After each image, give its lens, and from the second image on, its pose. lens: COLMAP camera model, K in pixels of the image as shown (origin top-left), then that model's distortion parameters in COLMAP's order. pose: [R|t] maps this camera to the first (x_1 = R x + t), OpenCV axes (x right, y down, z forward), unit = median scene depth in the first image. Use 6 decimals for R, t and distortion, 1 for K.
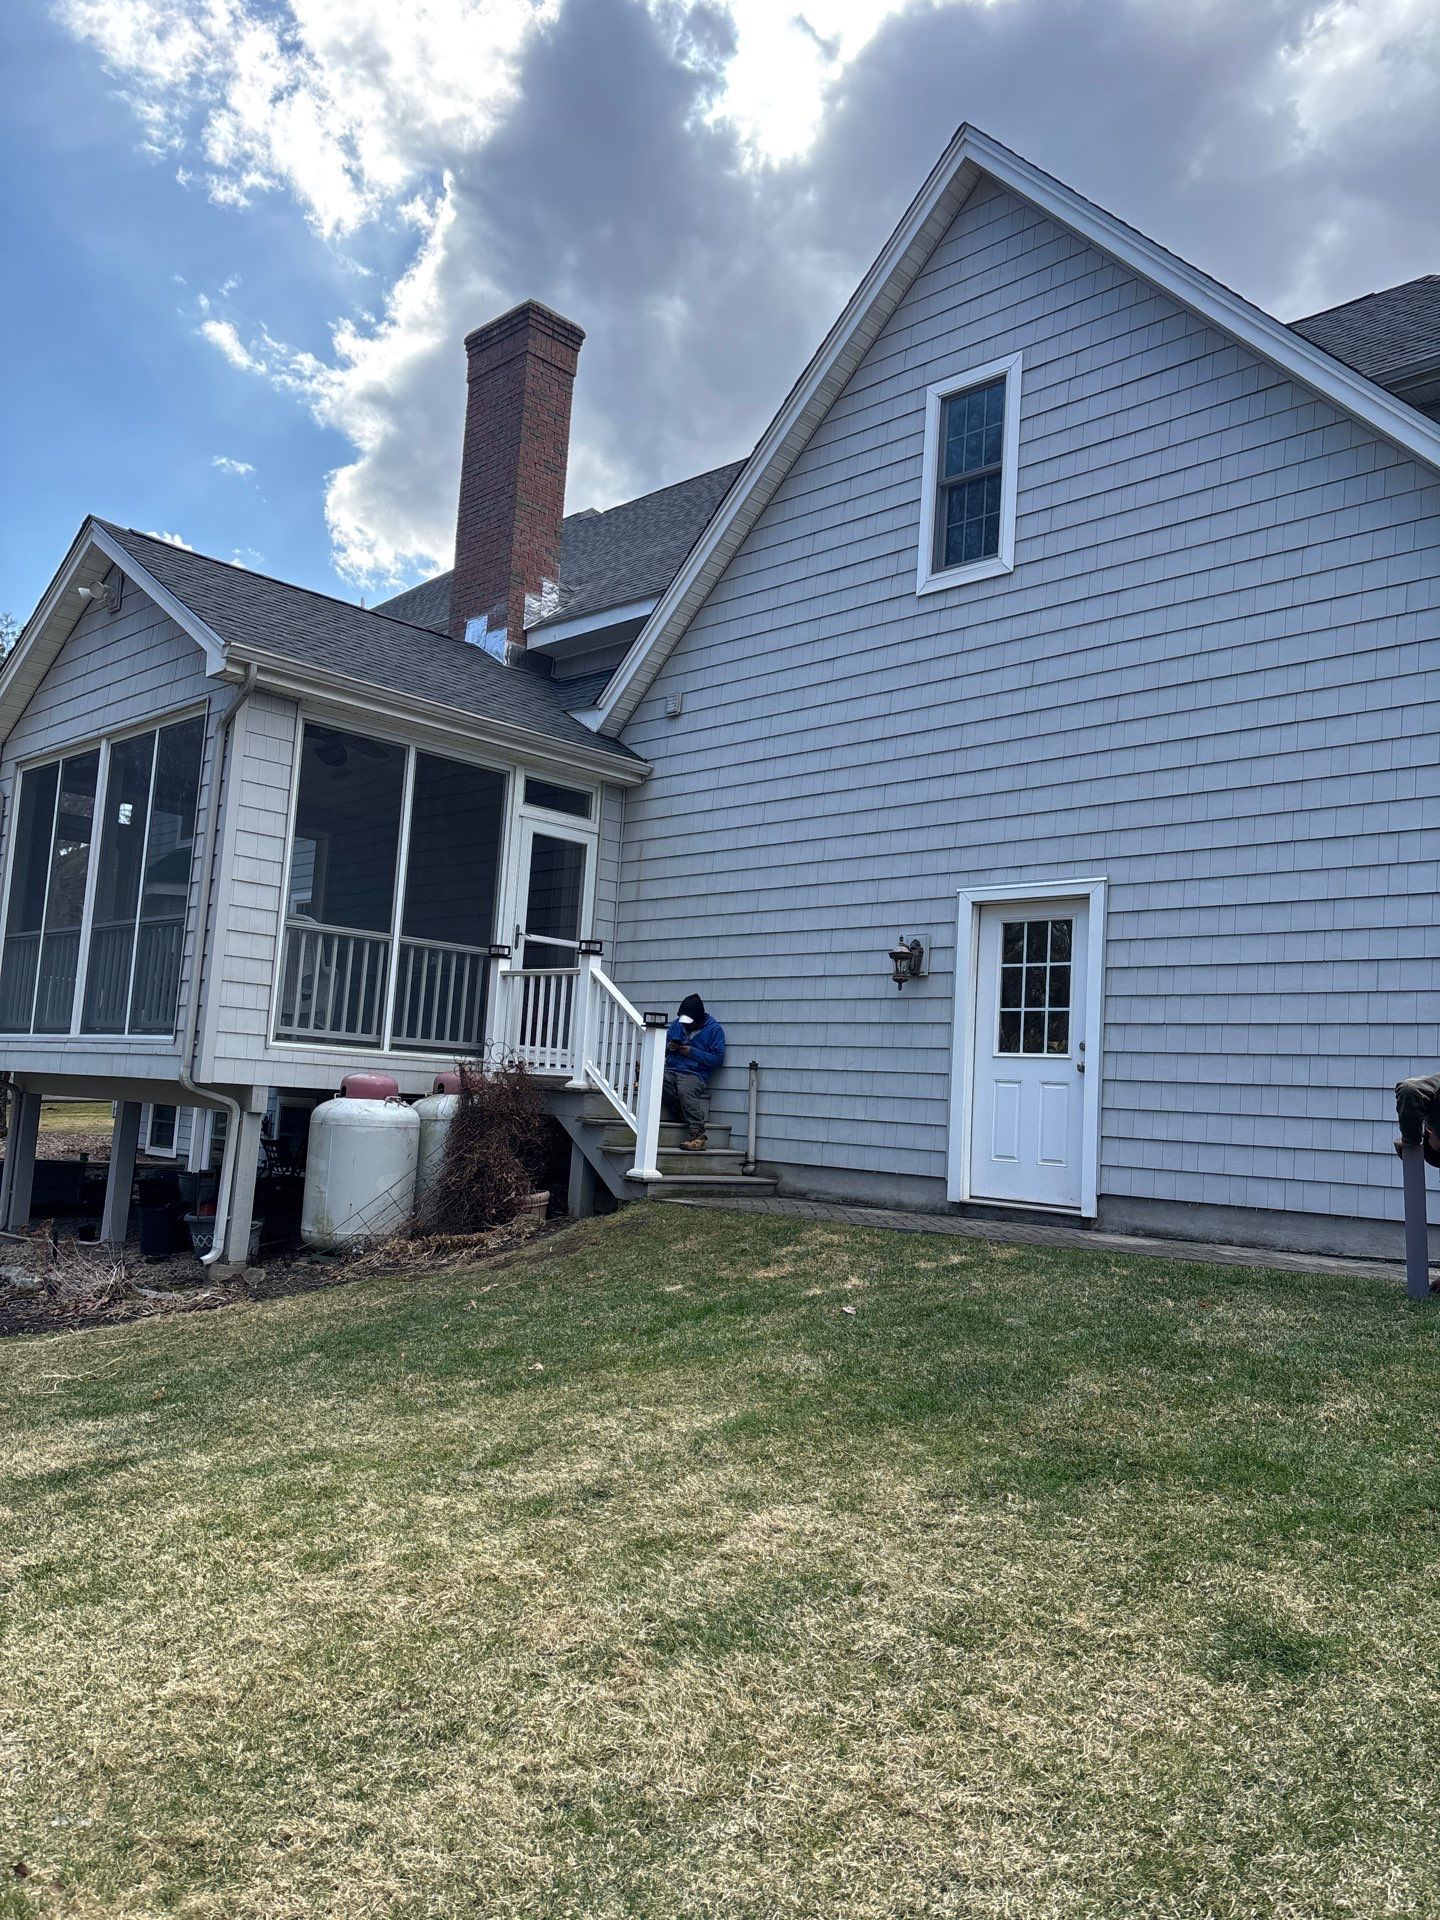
lens RADIAL K [[1443.4, 0, 706.9], [0, 1443.4, 968.3], [0, 0, 1]] dist [0.125526, -0.228034]
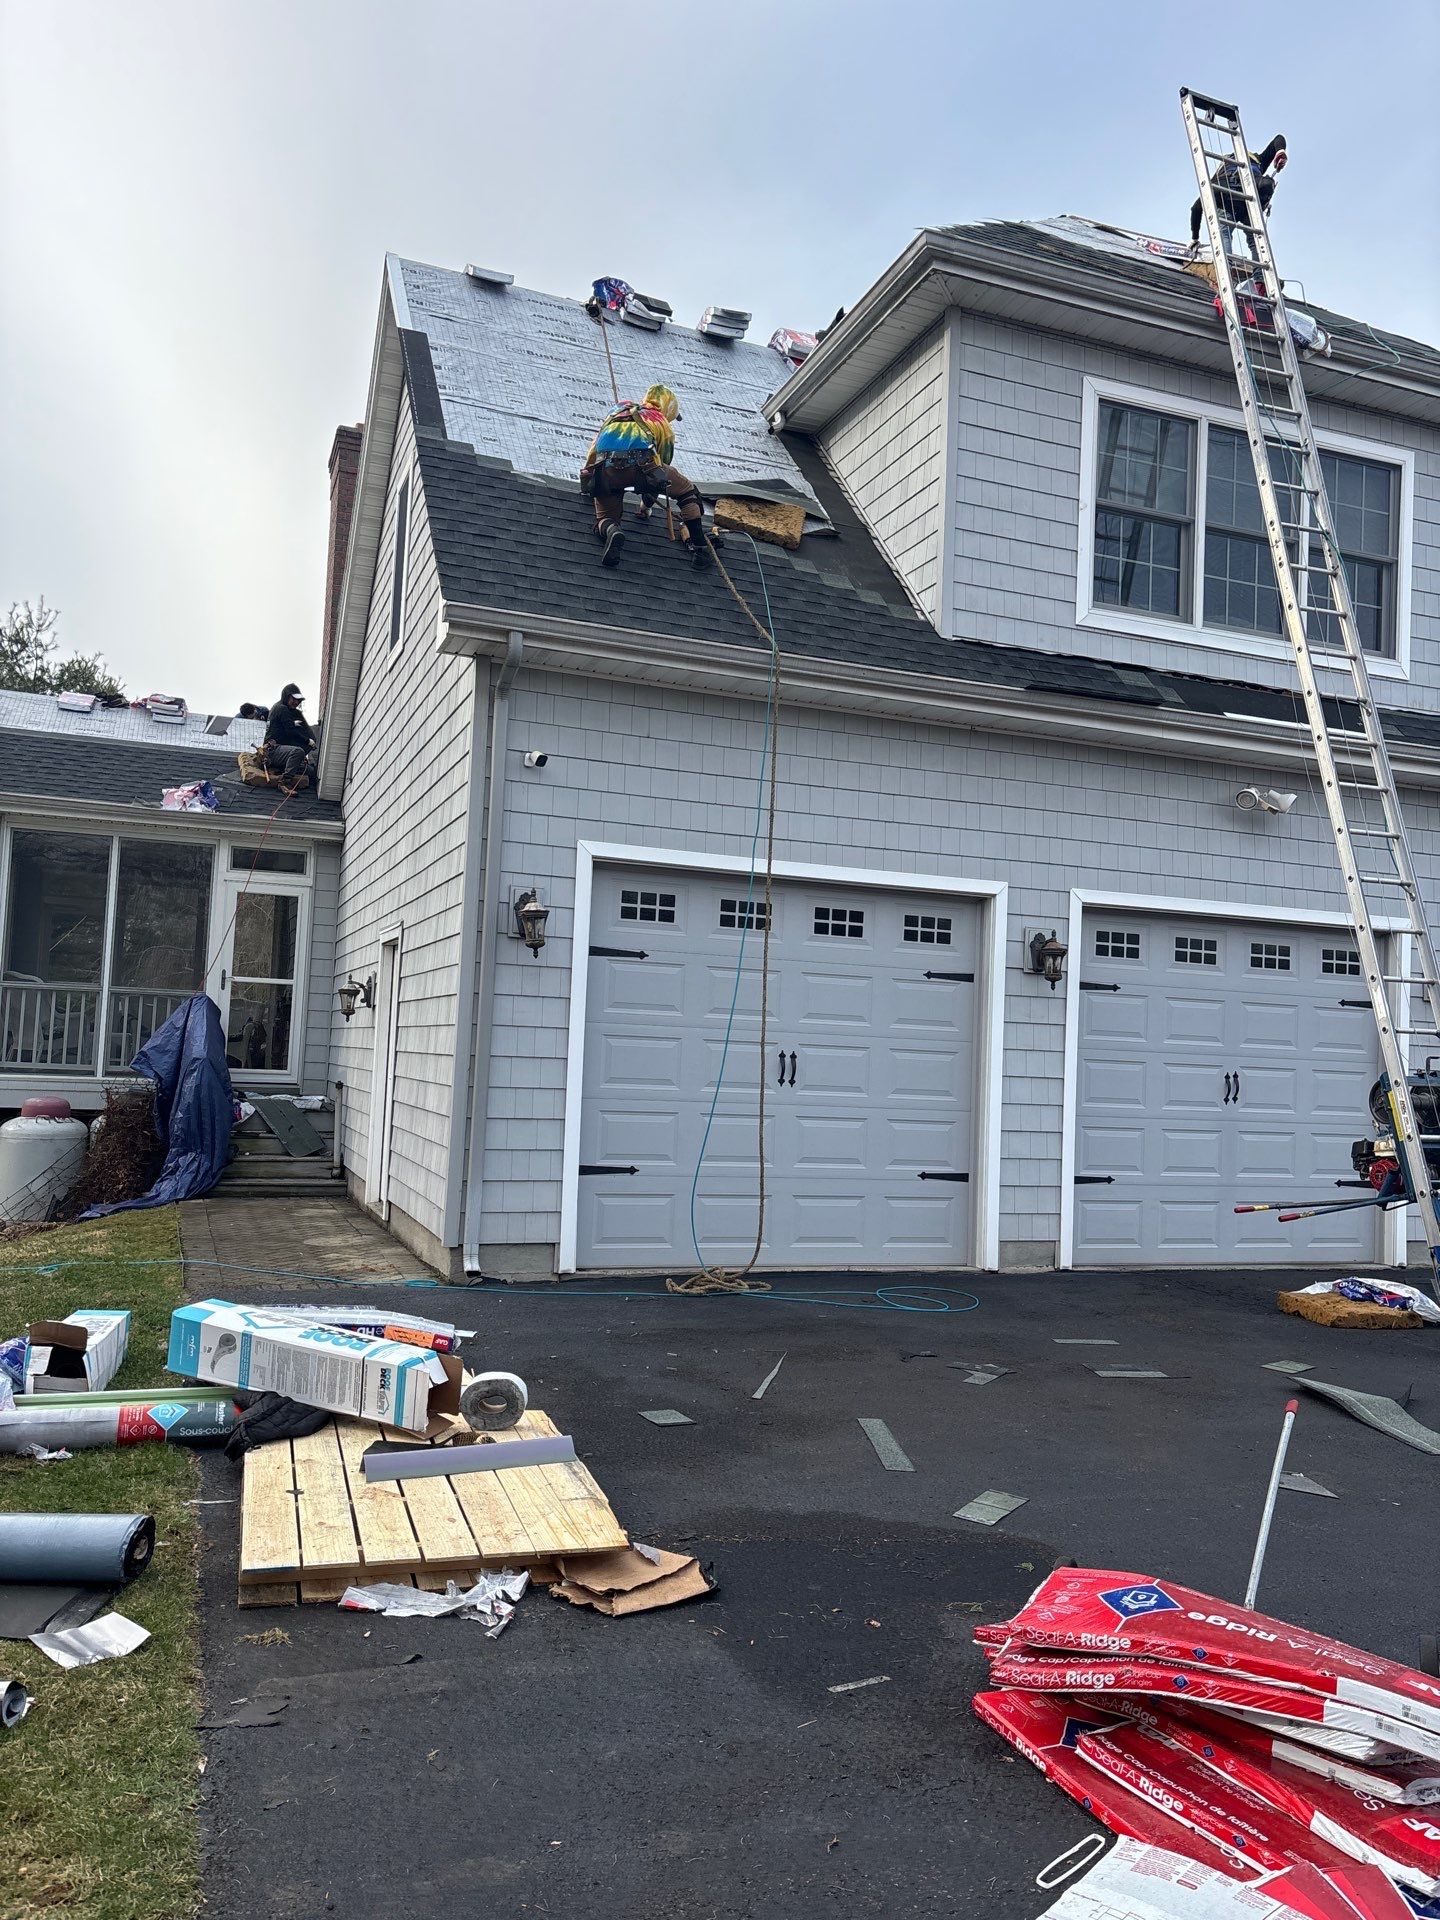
lens RADIAL K [[1443.4, 0, 706.9], [0, 1443.4, 968.3], [0, 0, 1]] dist [0.125526, -0.228034]
pose [[0.902288, -0.047537, -0.428504, 0.892004], [0.056683, 0.998355, 0.008601, -0.021695], [0.427391, -0.032049, 0.903499, 0.067004]]
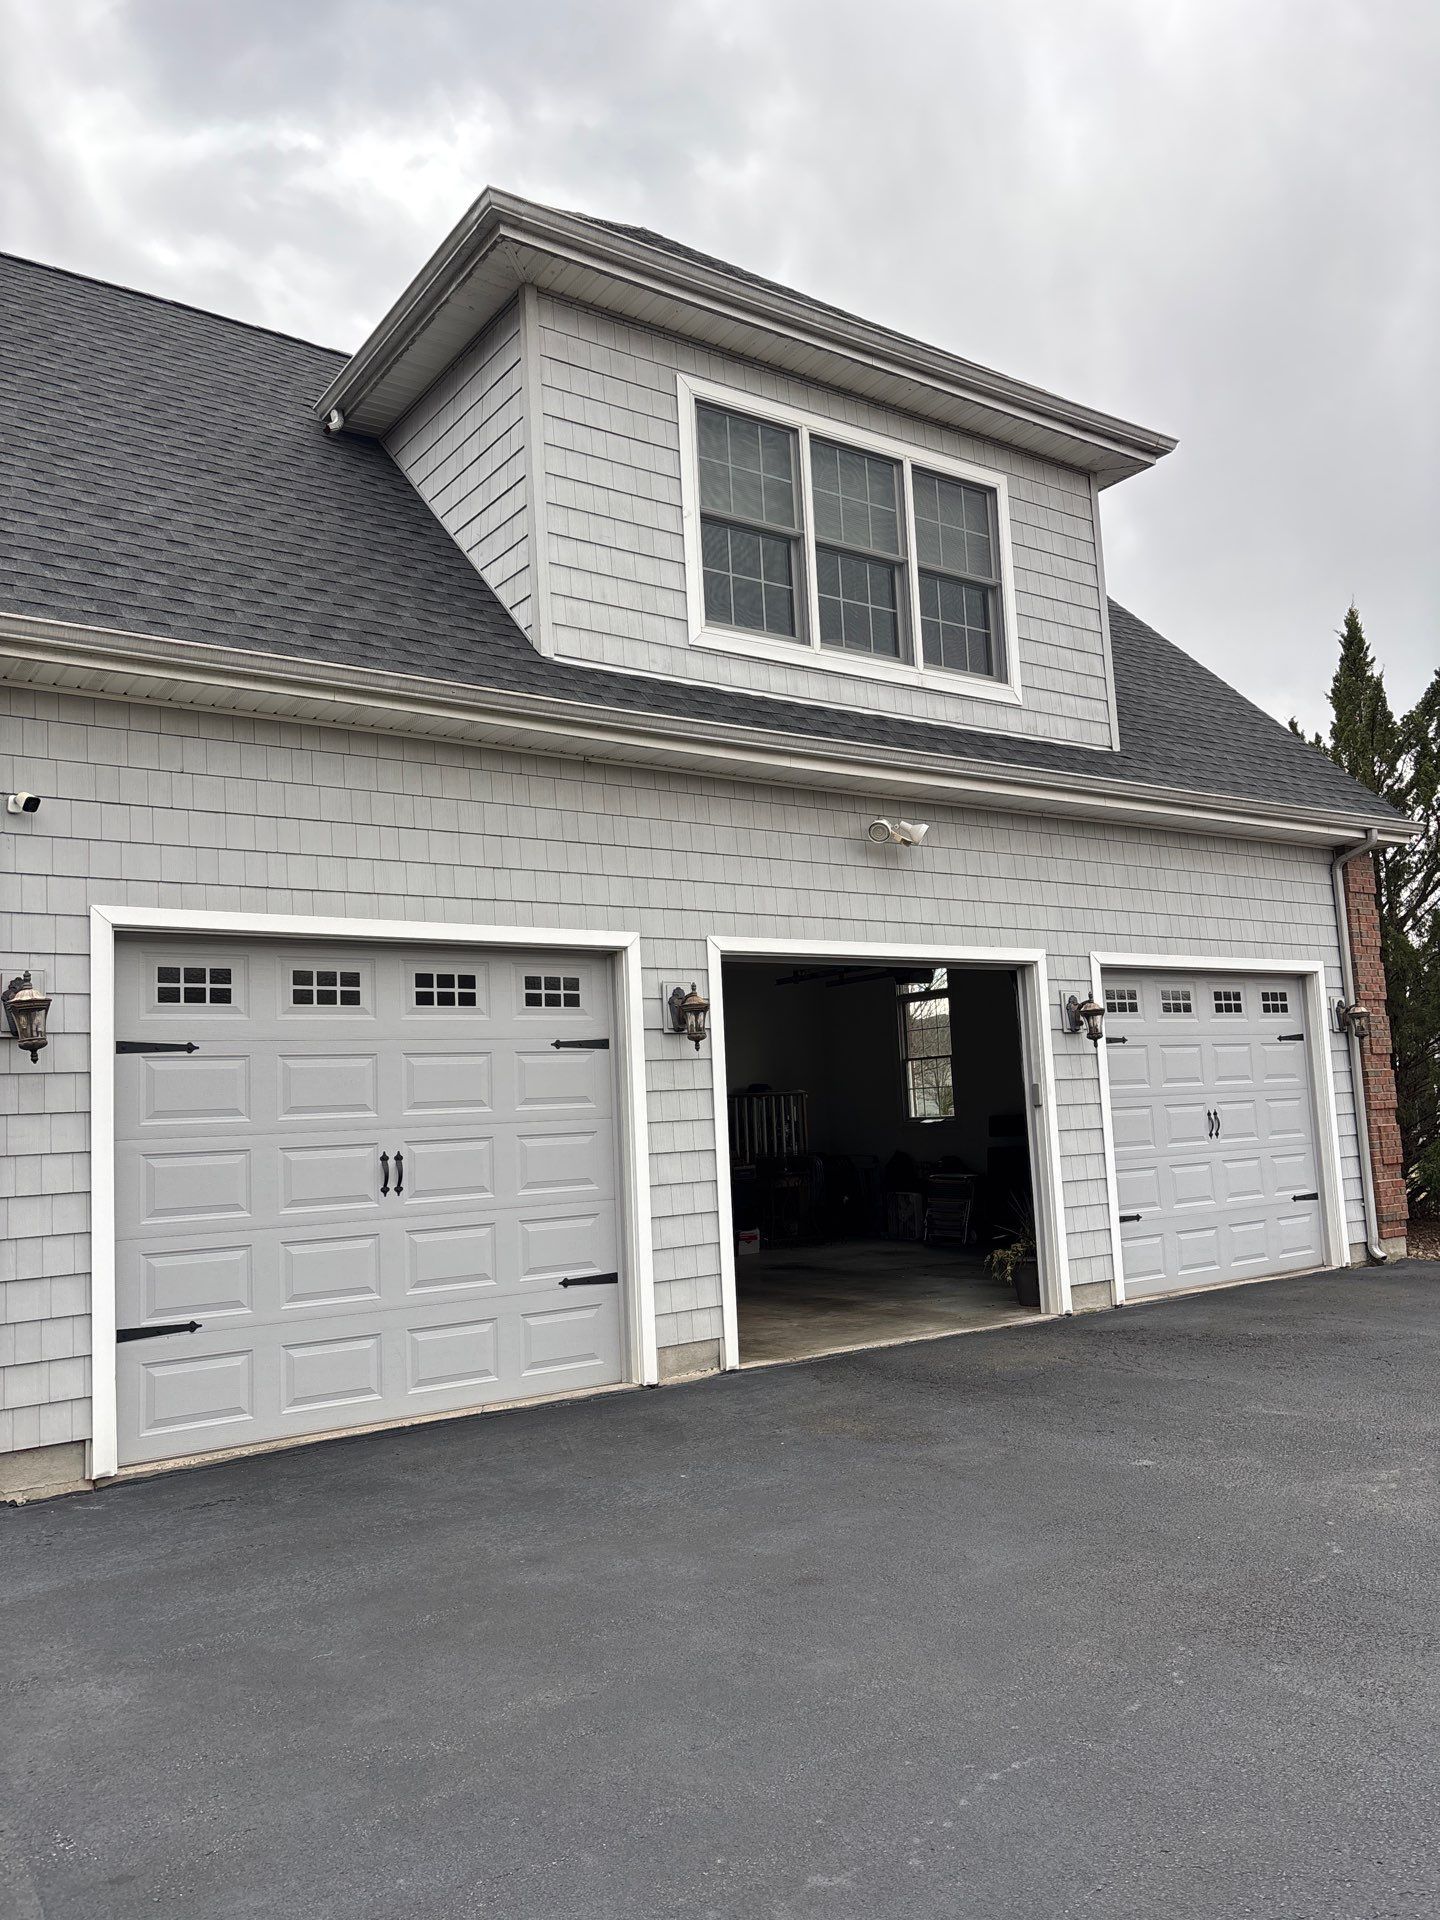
lens RADIAL K [[1457.9, 0, 720.0], [0, 1457.9, 960.0], [0, 0, 1]] dist [0.121014, -0.157258]
pose [[0.976301, -0.127876, -0.174600, 0.856523], [0.126202, 0.991789, -0.020699, -0.019618], [0.175813, -0.001826, 0.984422, 0.189351]]
